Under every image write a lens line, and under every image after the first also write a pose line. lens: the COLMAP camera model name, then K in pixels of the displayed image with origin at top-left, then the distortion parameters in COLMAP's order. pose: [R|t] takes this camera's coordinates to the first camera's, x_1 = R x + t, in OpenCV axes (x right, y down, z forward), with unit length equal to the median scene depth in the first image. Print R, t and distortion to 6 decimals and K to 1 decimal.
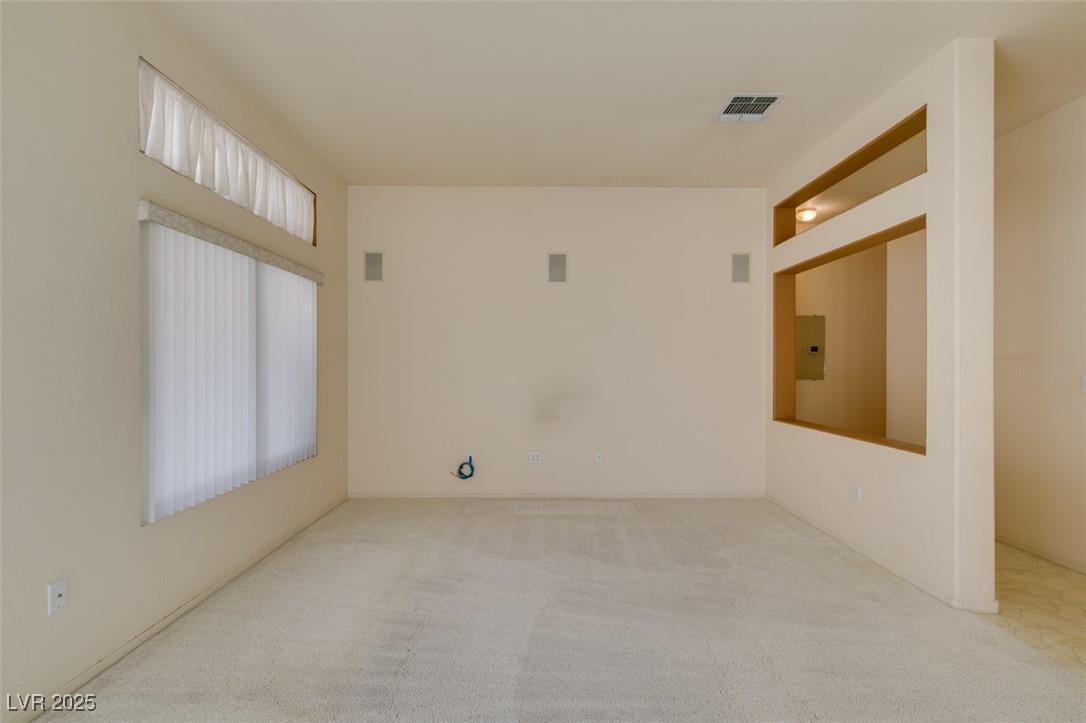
lens RADIAL K [[491.5, 0, 542.9], [0, 491.5, 366.6], [0, 0, 1]] dist [0.001719, 0.000255]
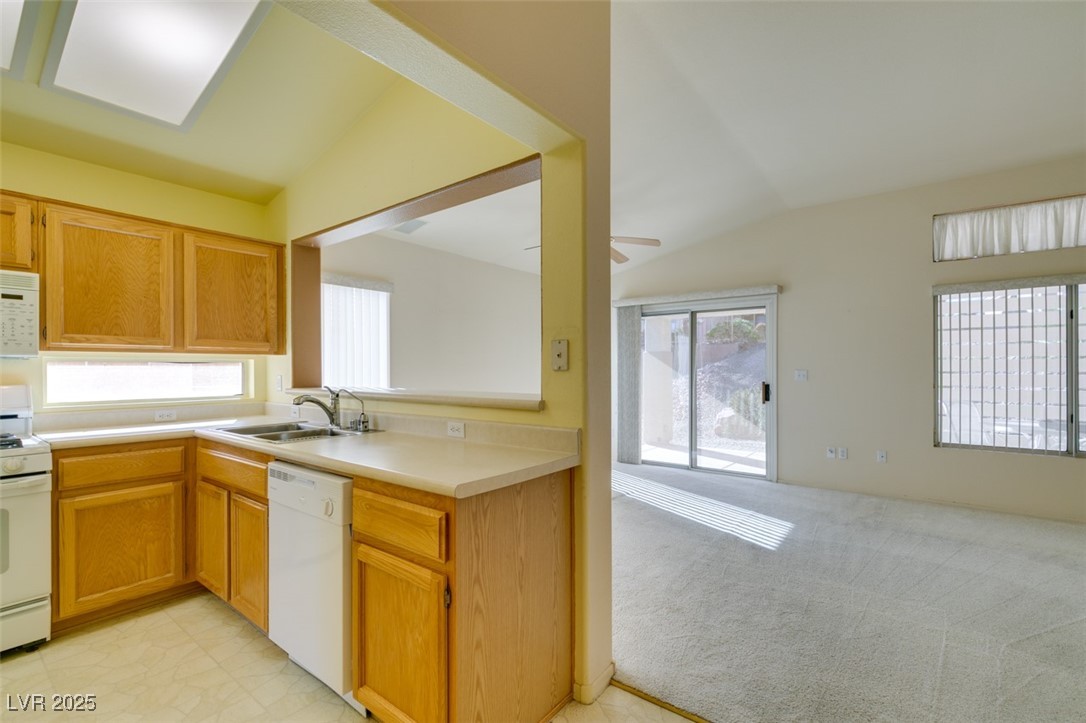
lens RADIAL K [[483.7, 0, 542.2], [0, 483.7, 367.4], [0, 0, 1]] dist [0.001786, -0.000211]
pose [[-0.621046, -0.002103, -0.783772, 1.530669], [-0.004434, 0.999990, 0.000830, 0.004624], [0.783762, 0.003991, -0.621049, 0.852143]]
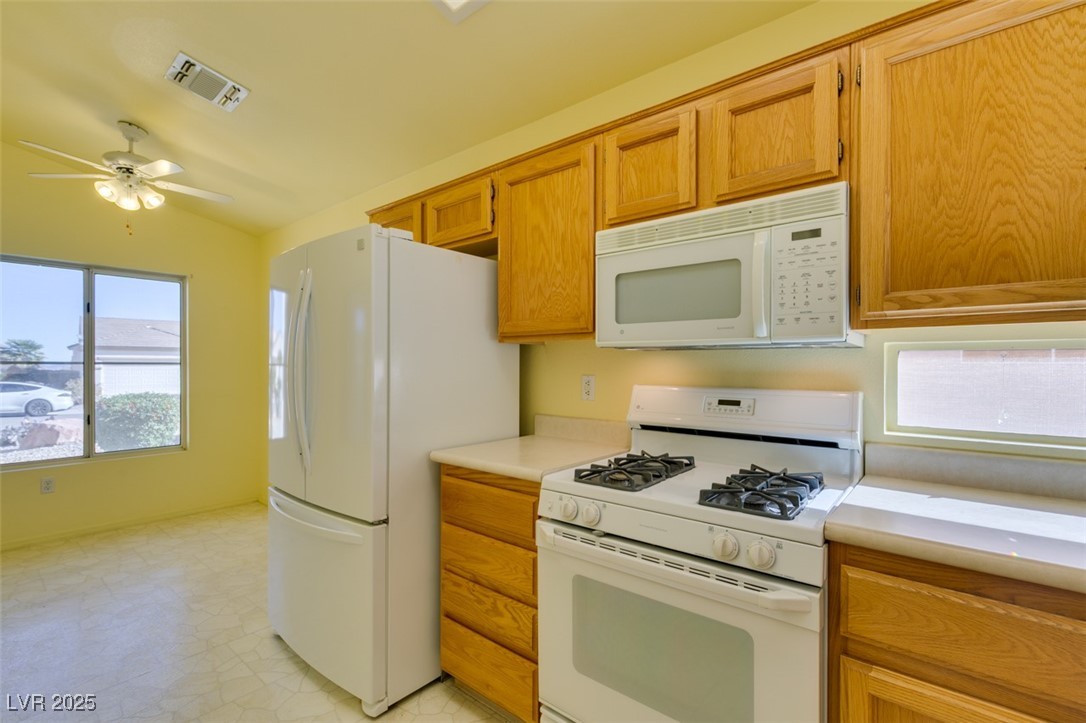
lens RADIAL K [[491.5, 0, 542.9], [0, 491.5, 366.6], [0, 0, 1]] dist [0.001719, 0.000255]
pose [[-0.765801, -0.007102, 0.643038, 1.317080], [-0.001665, 0.999958, 0.009061, 0.011215], [-0.643075, 0.005869, -0.765781, 0.087888]]
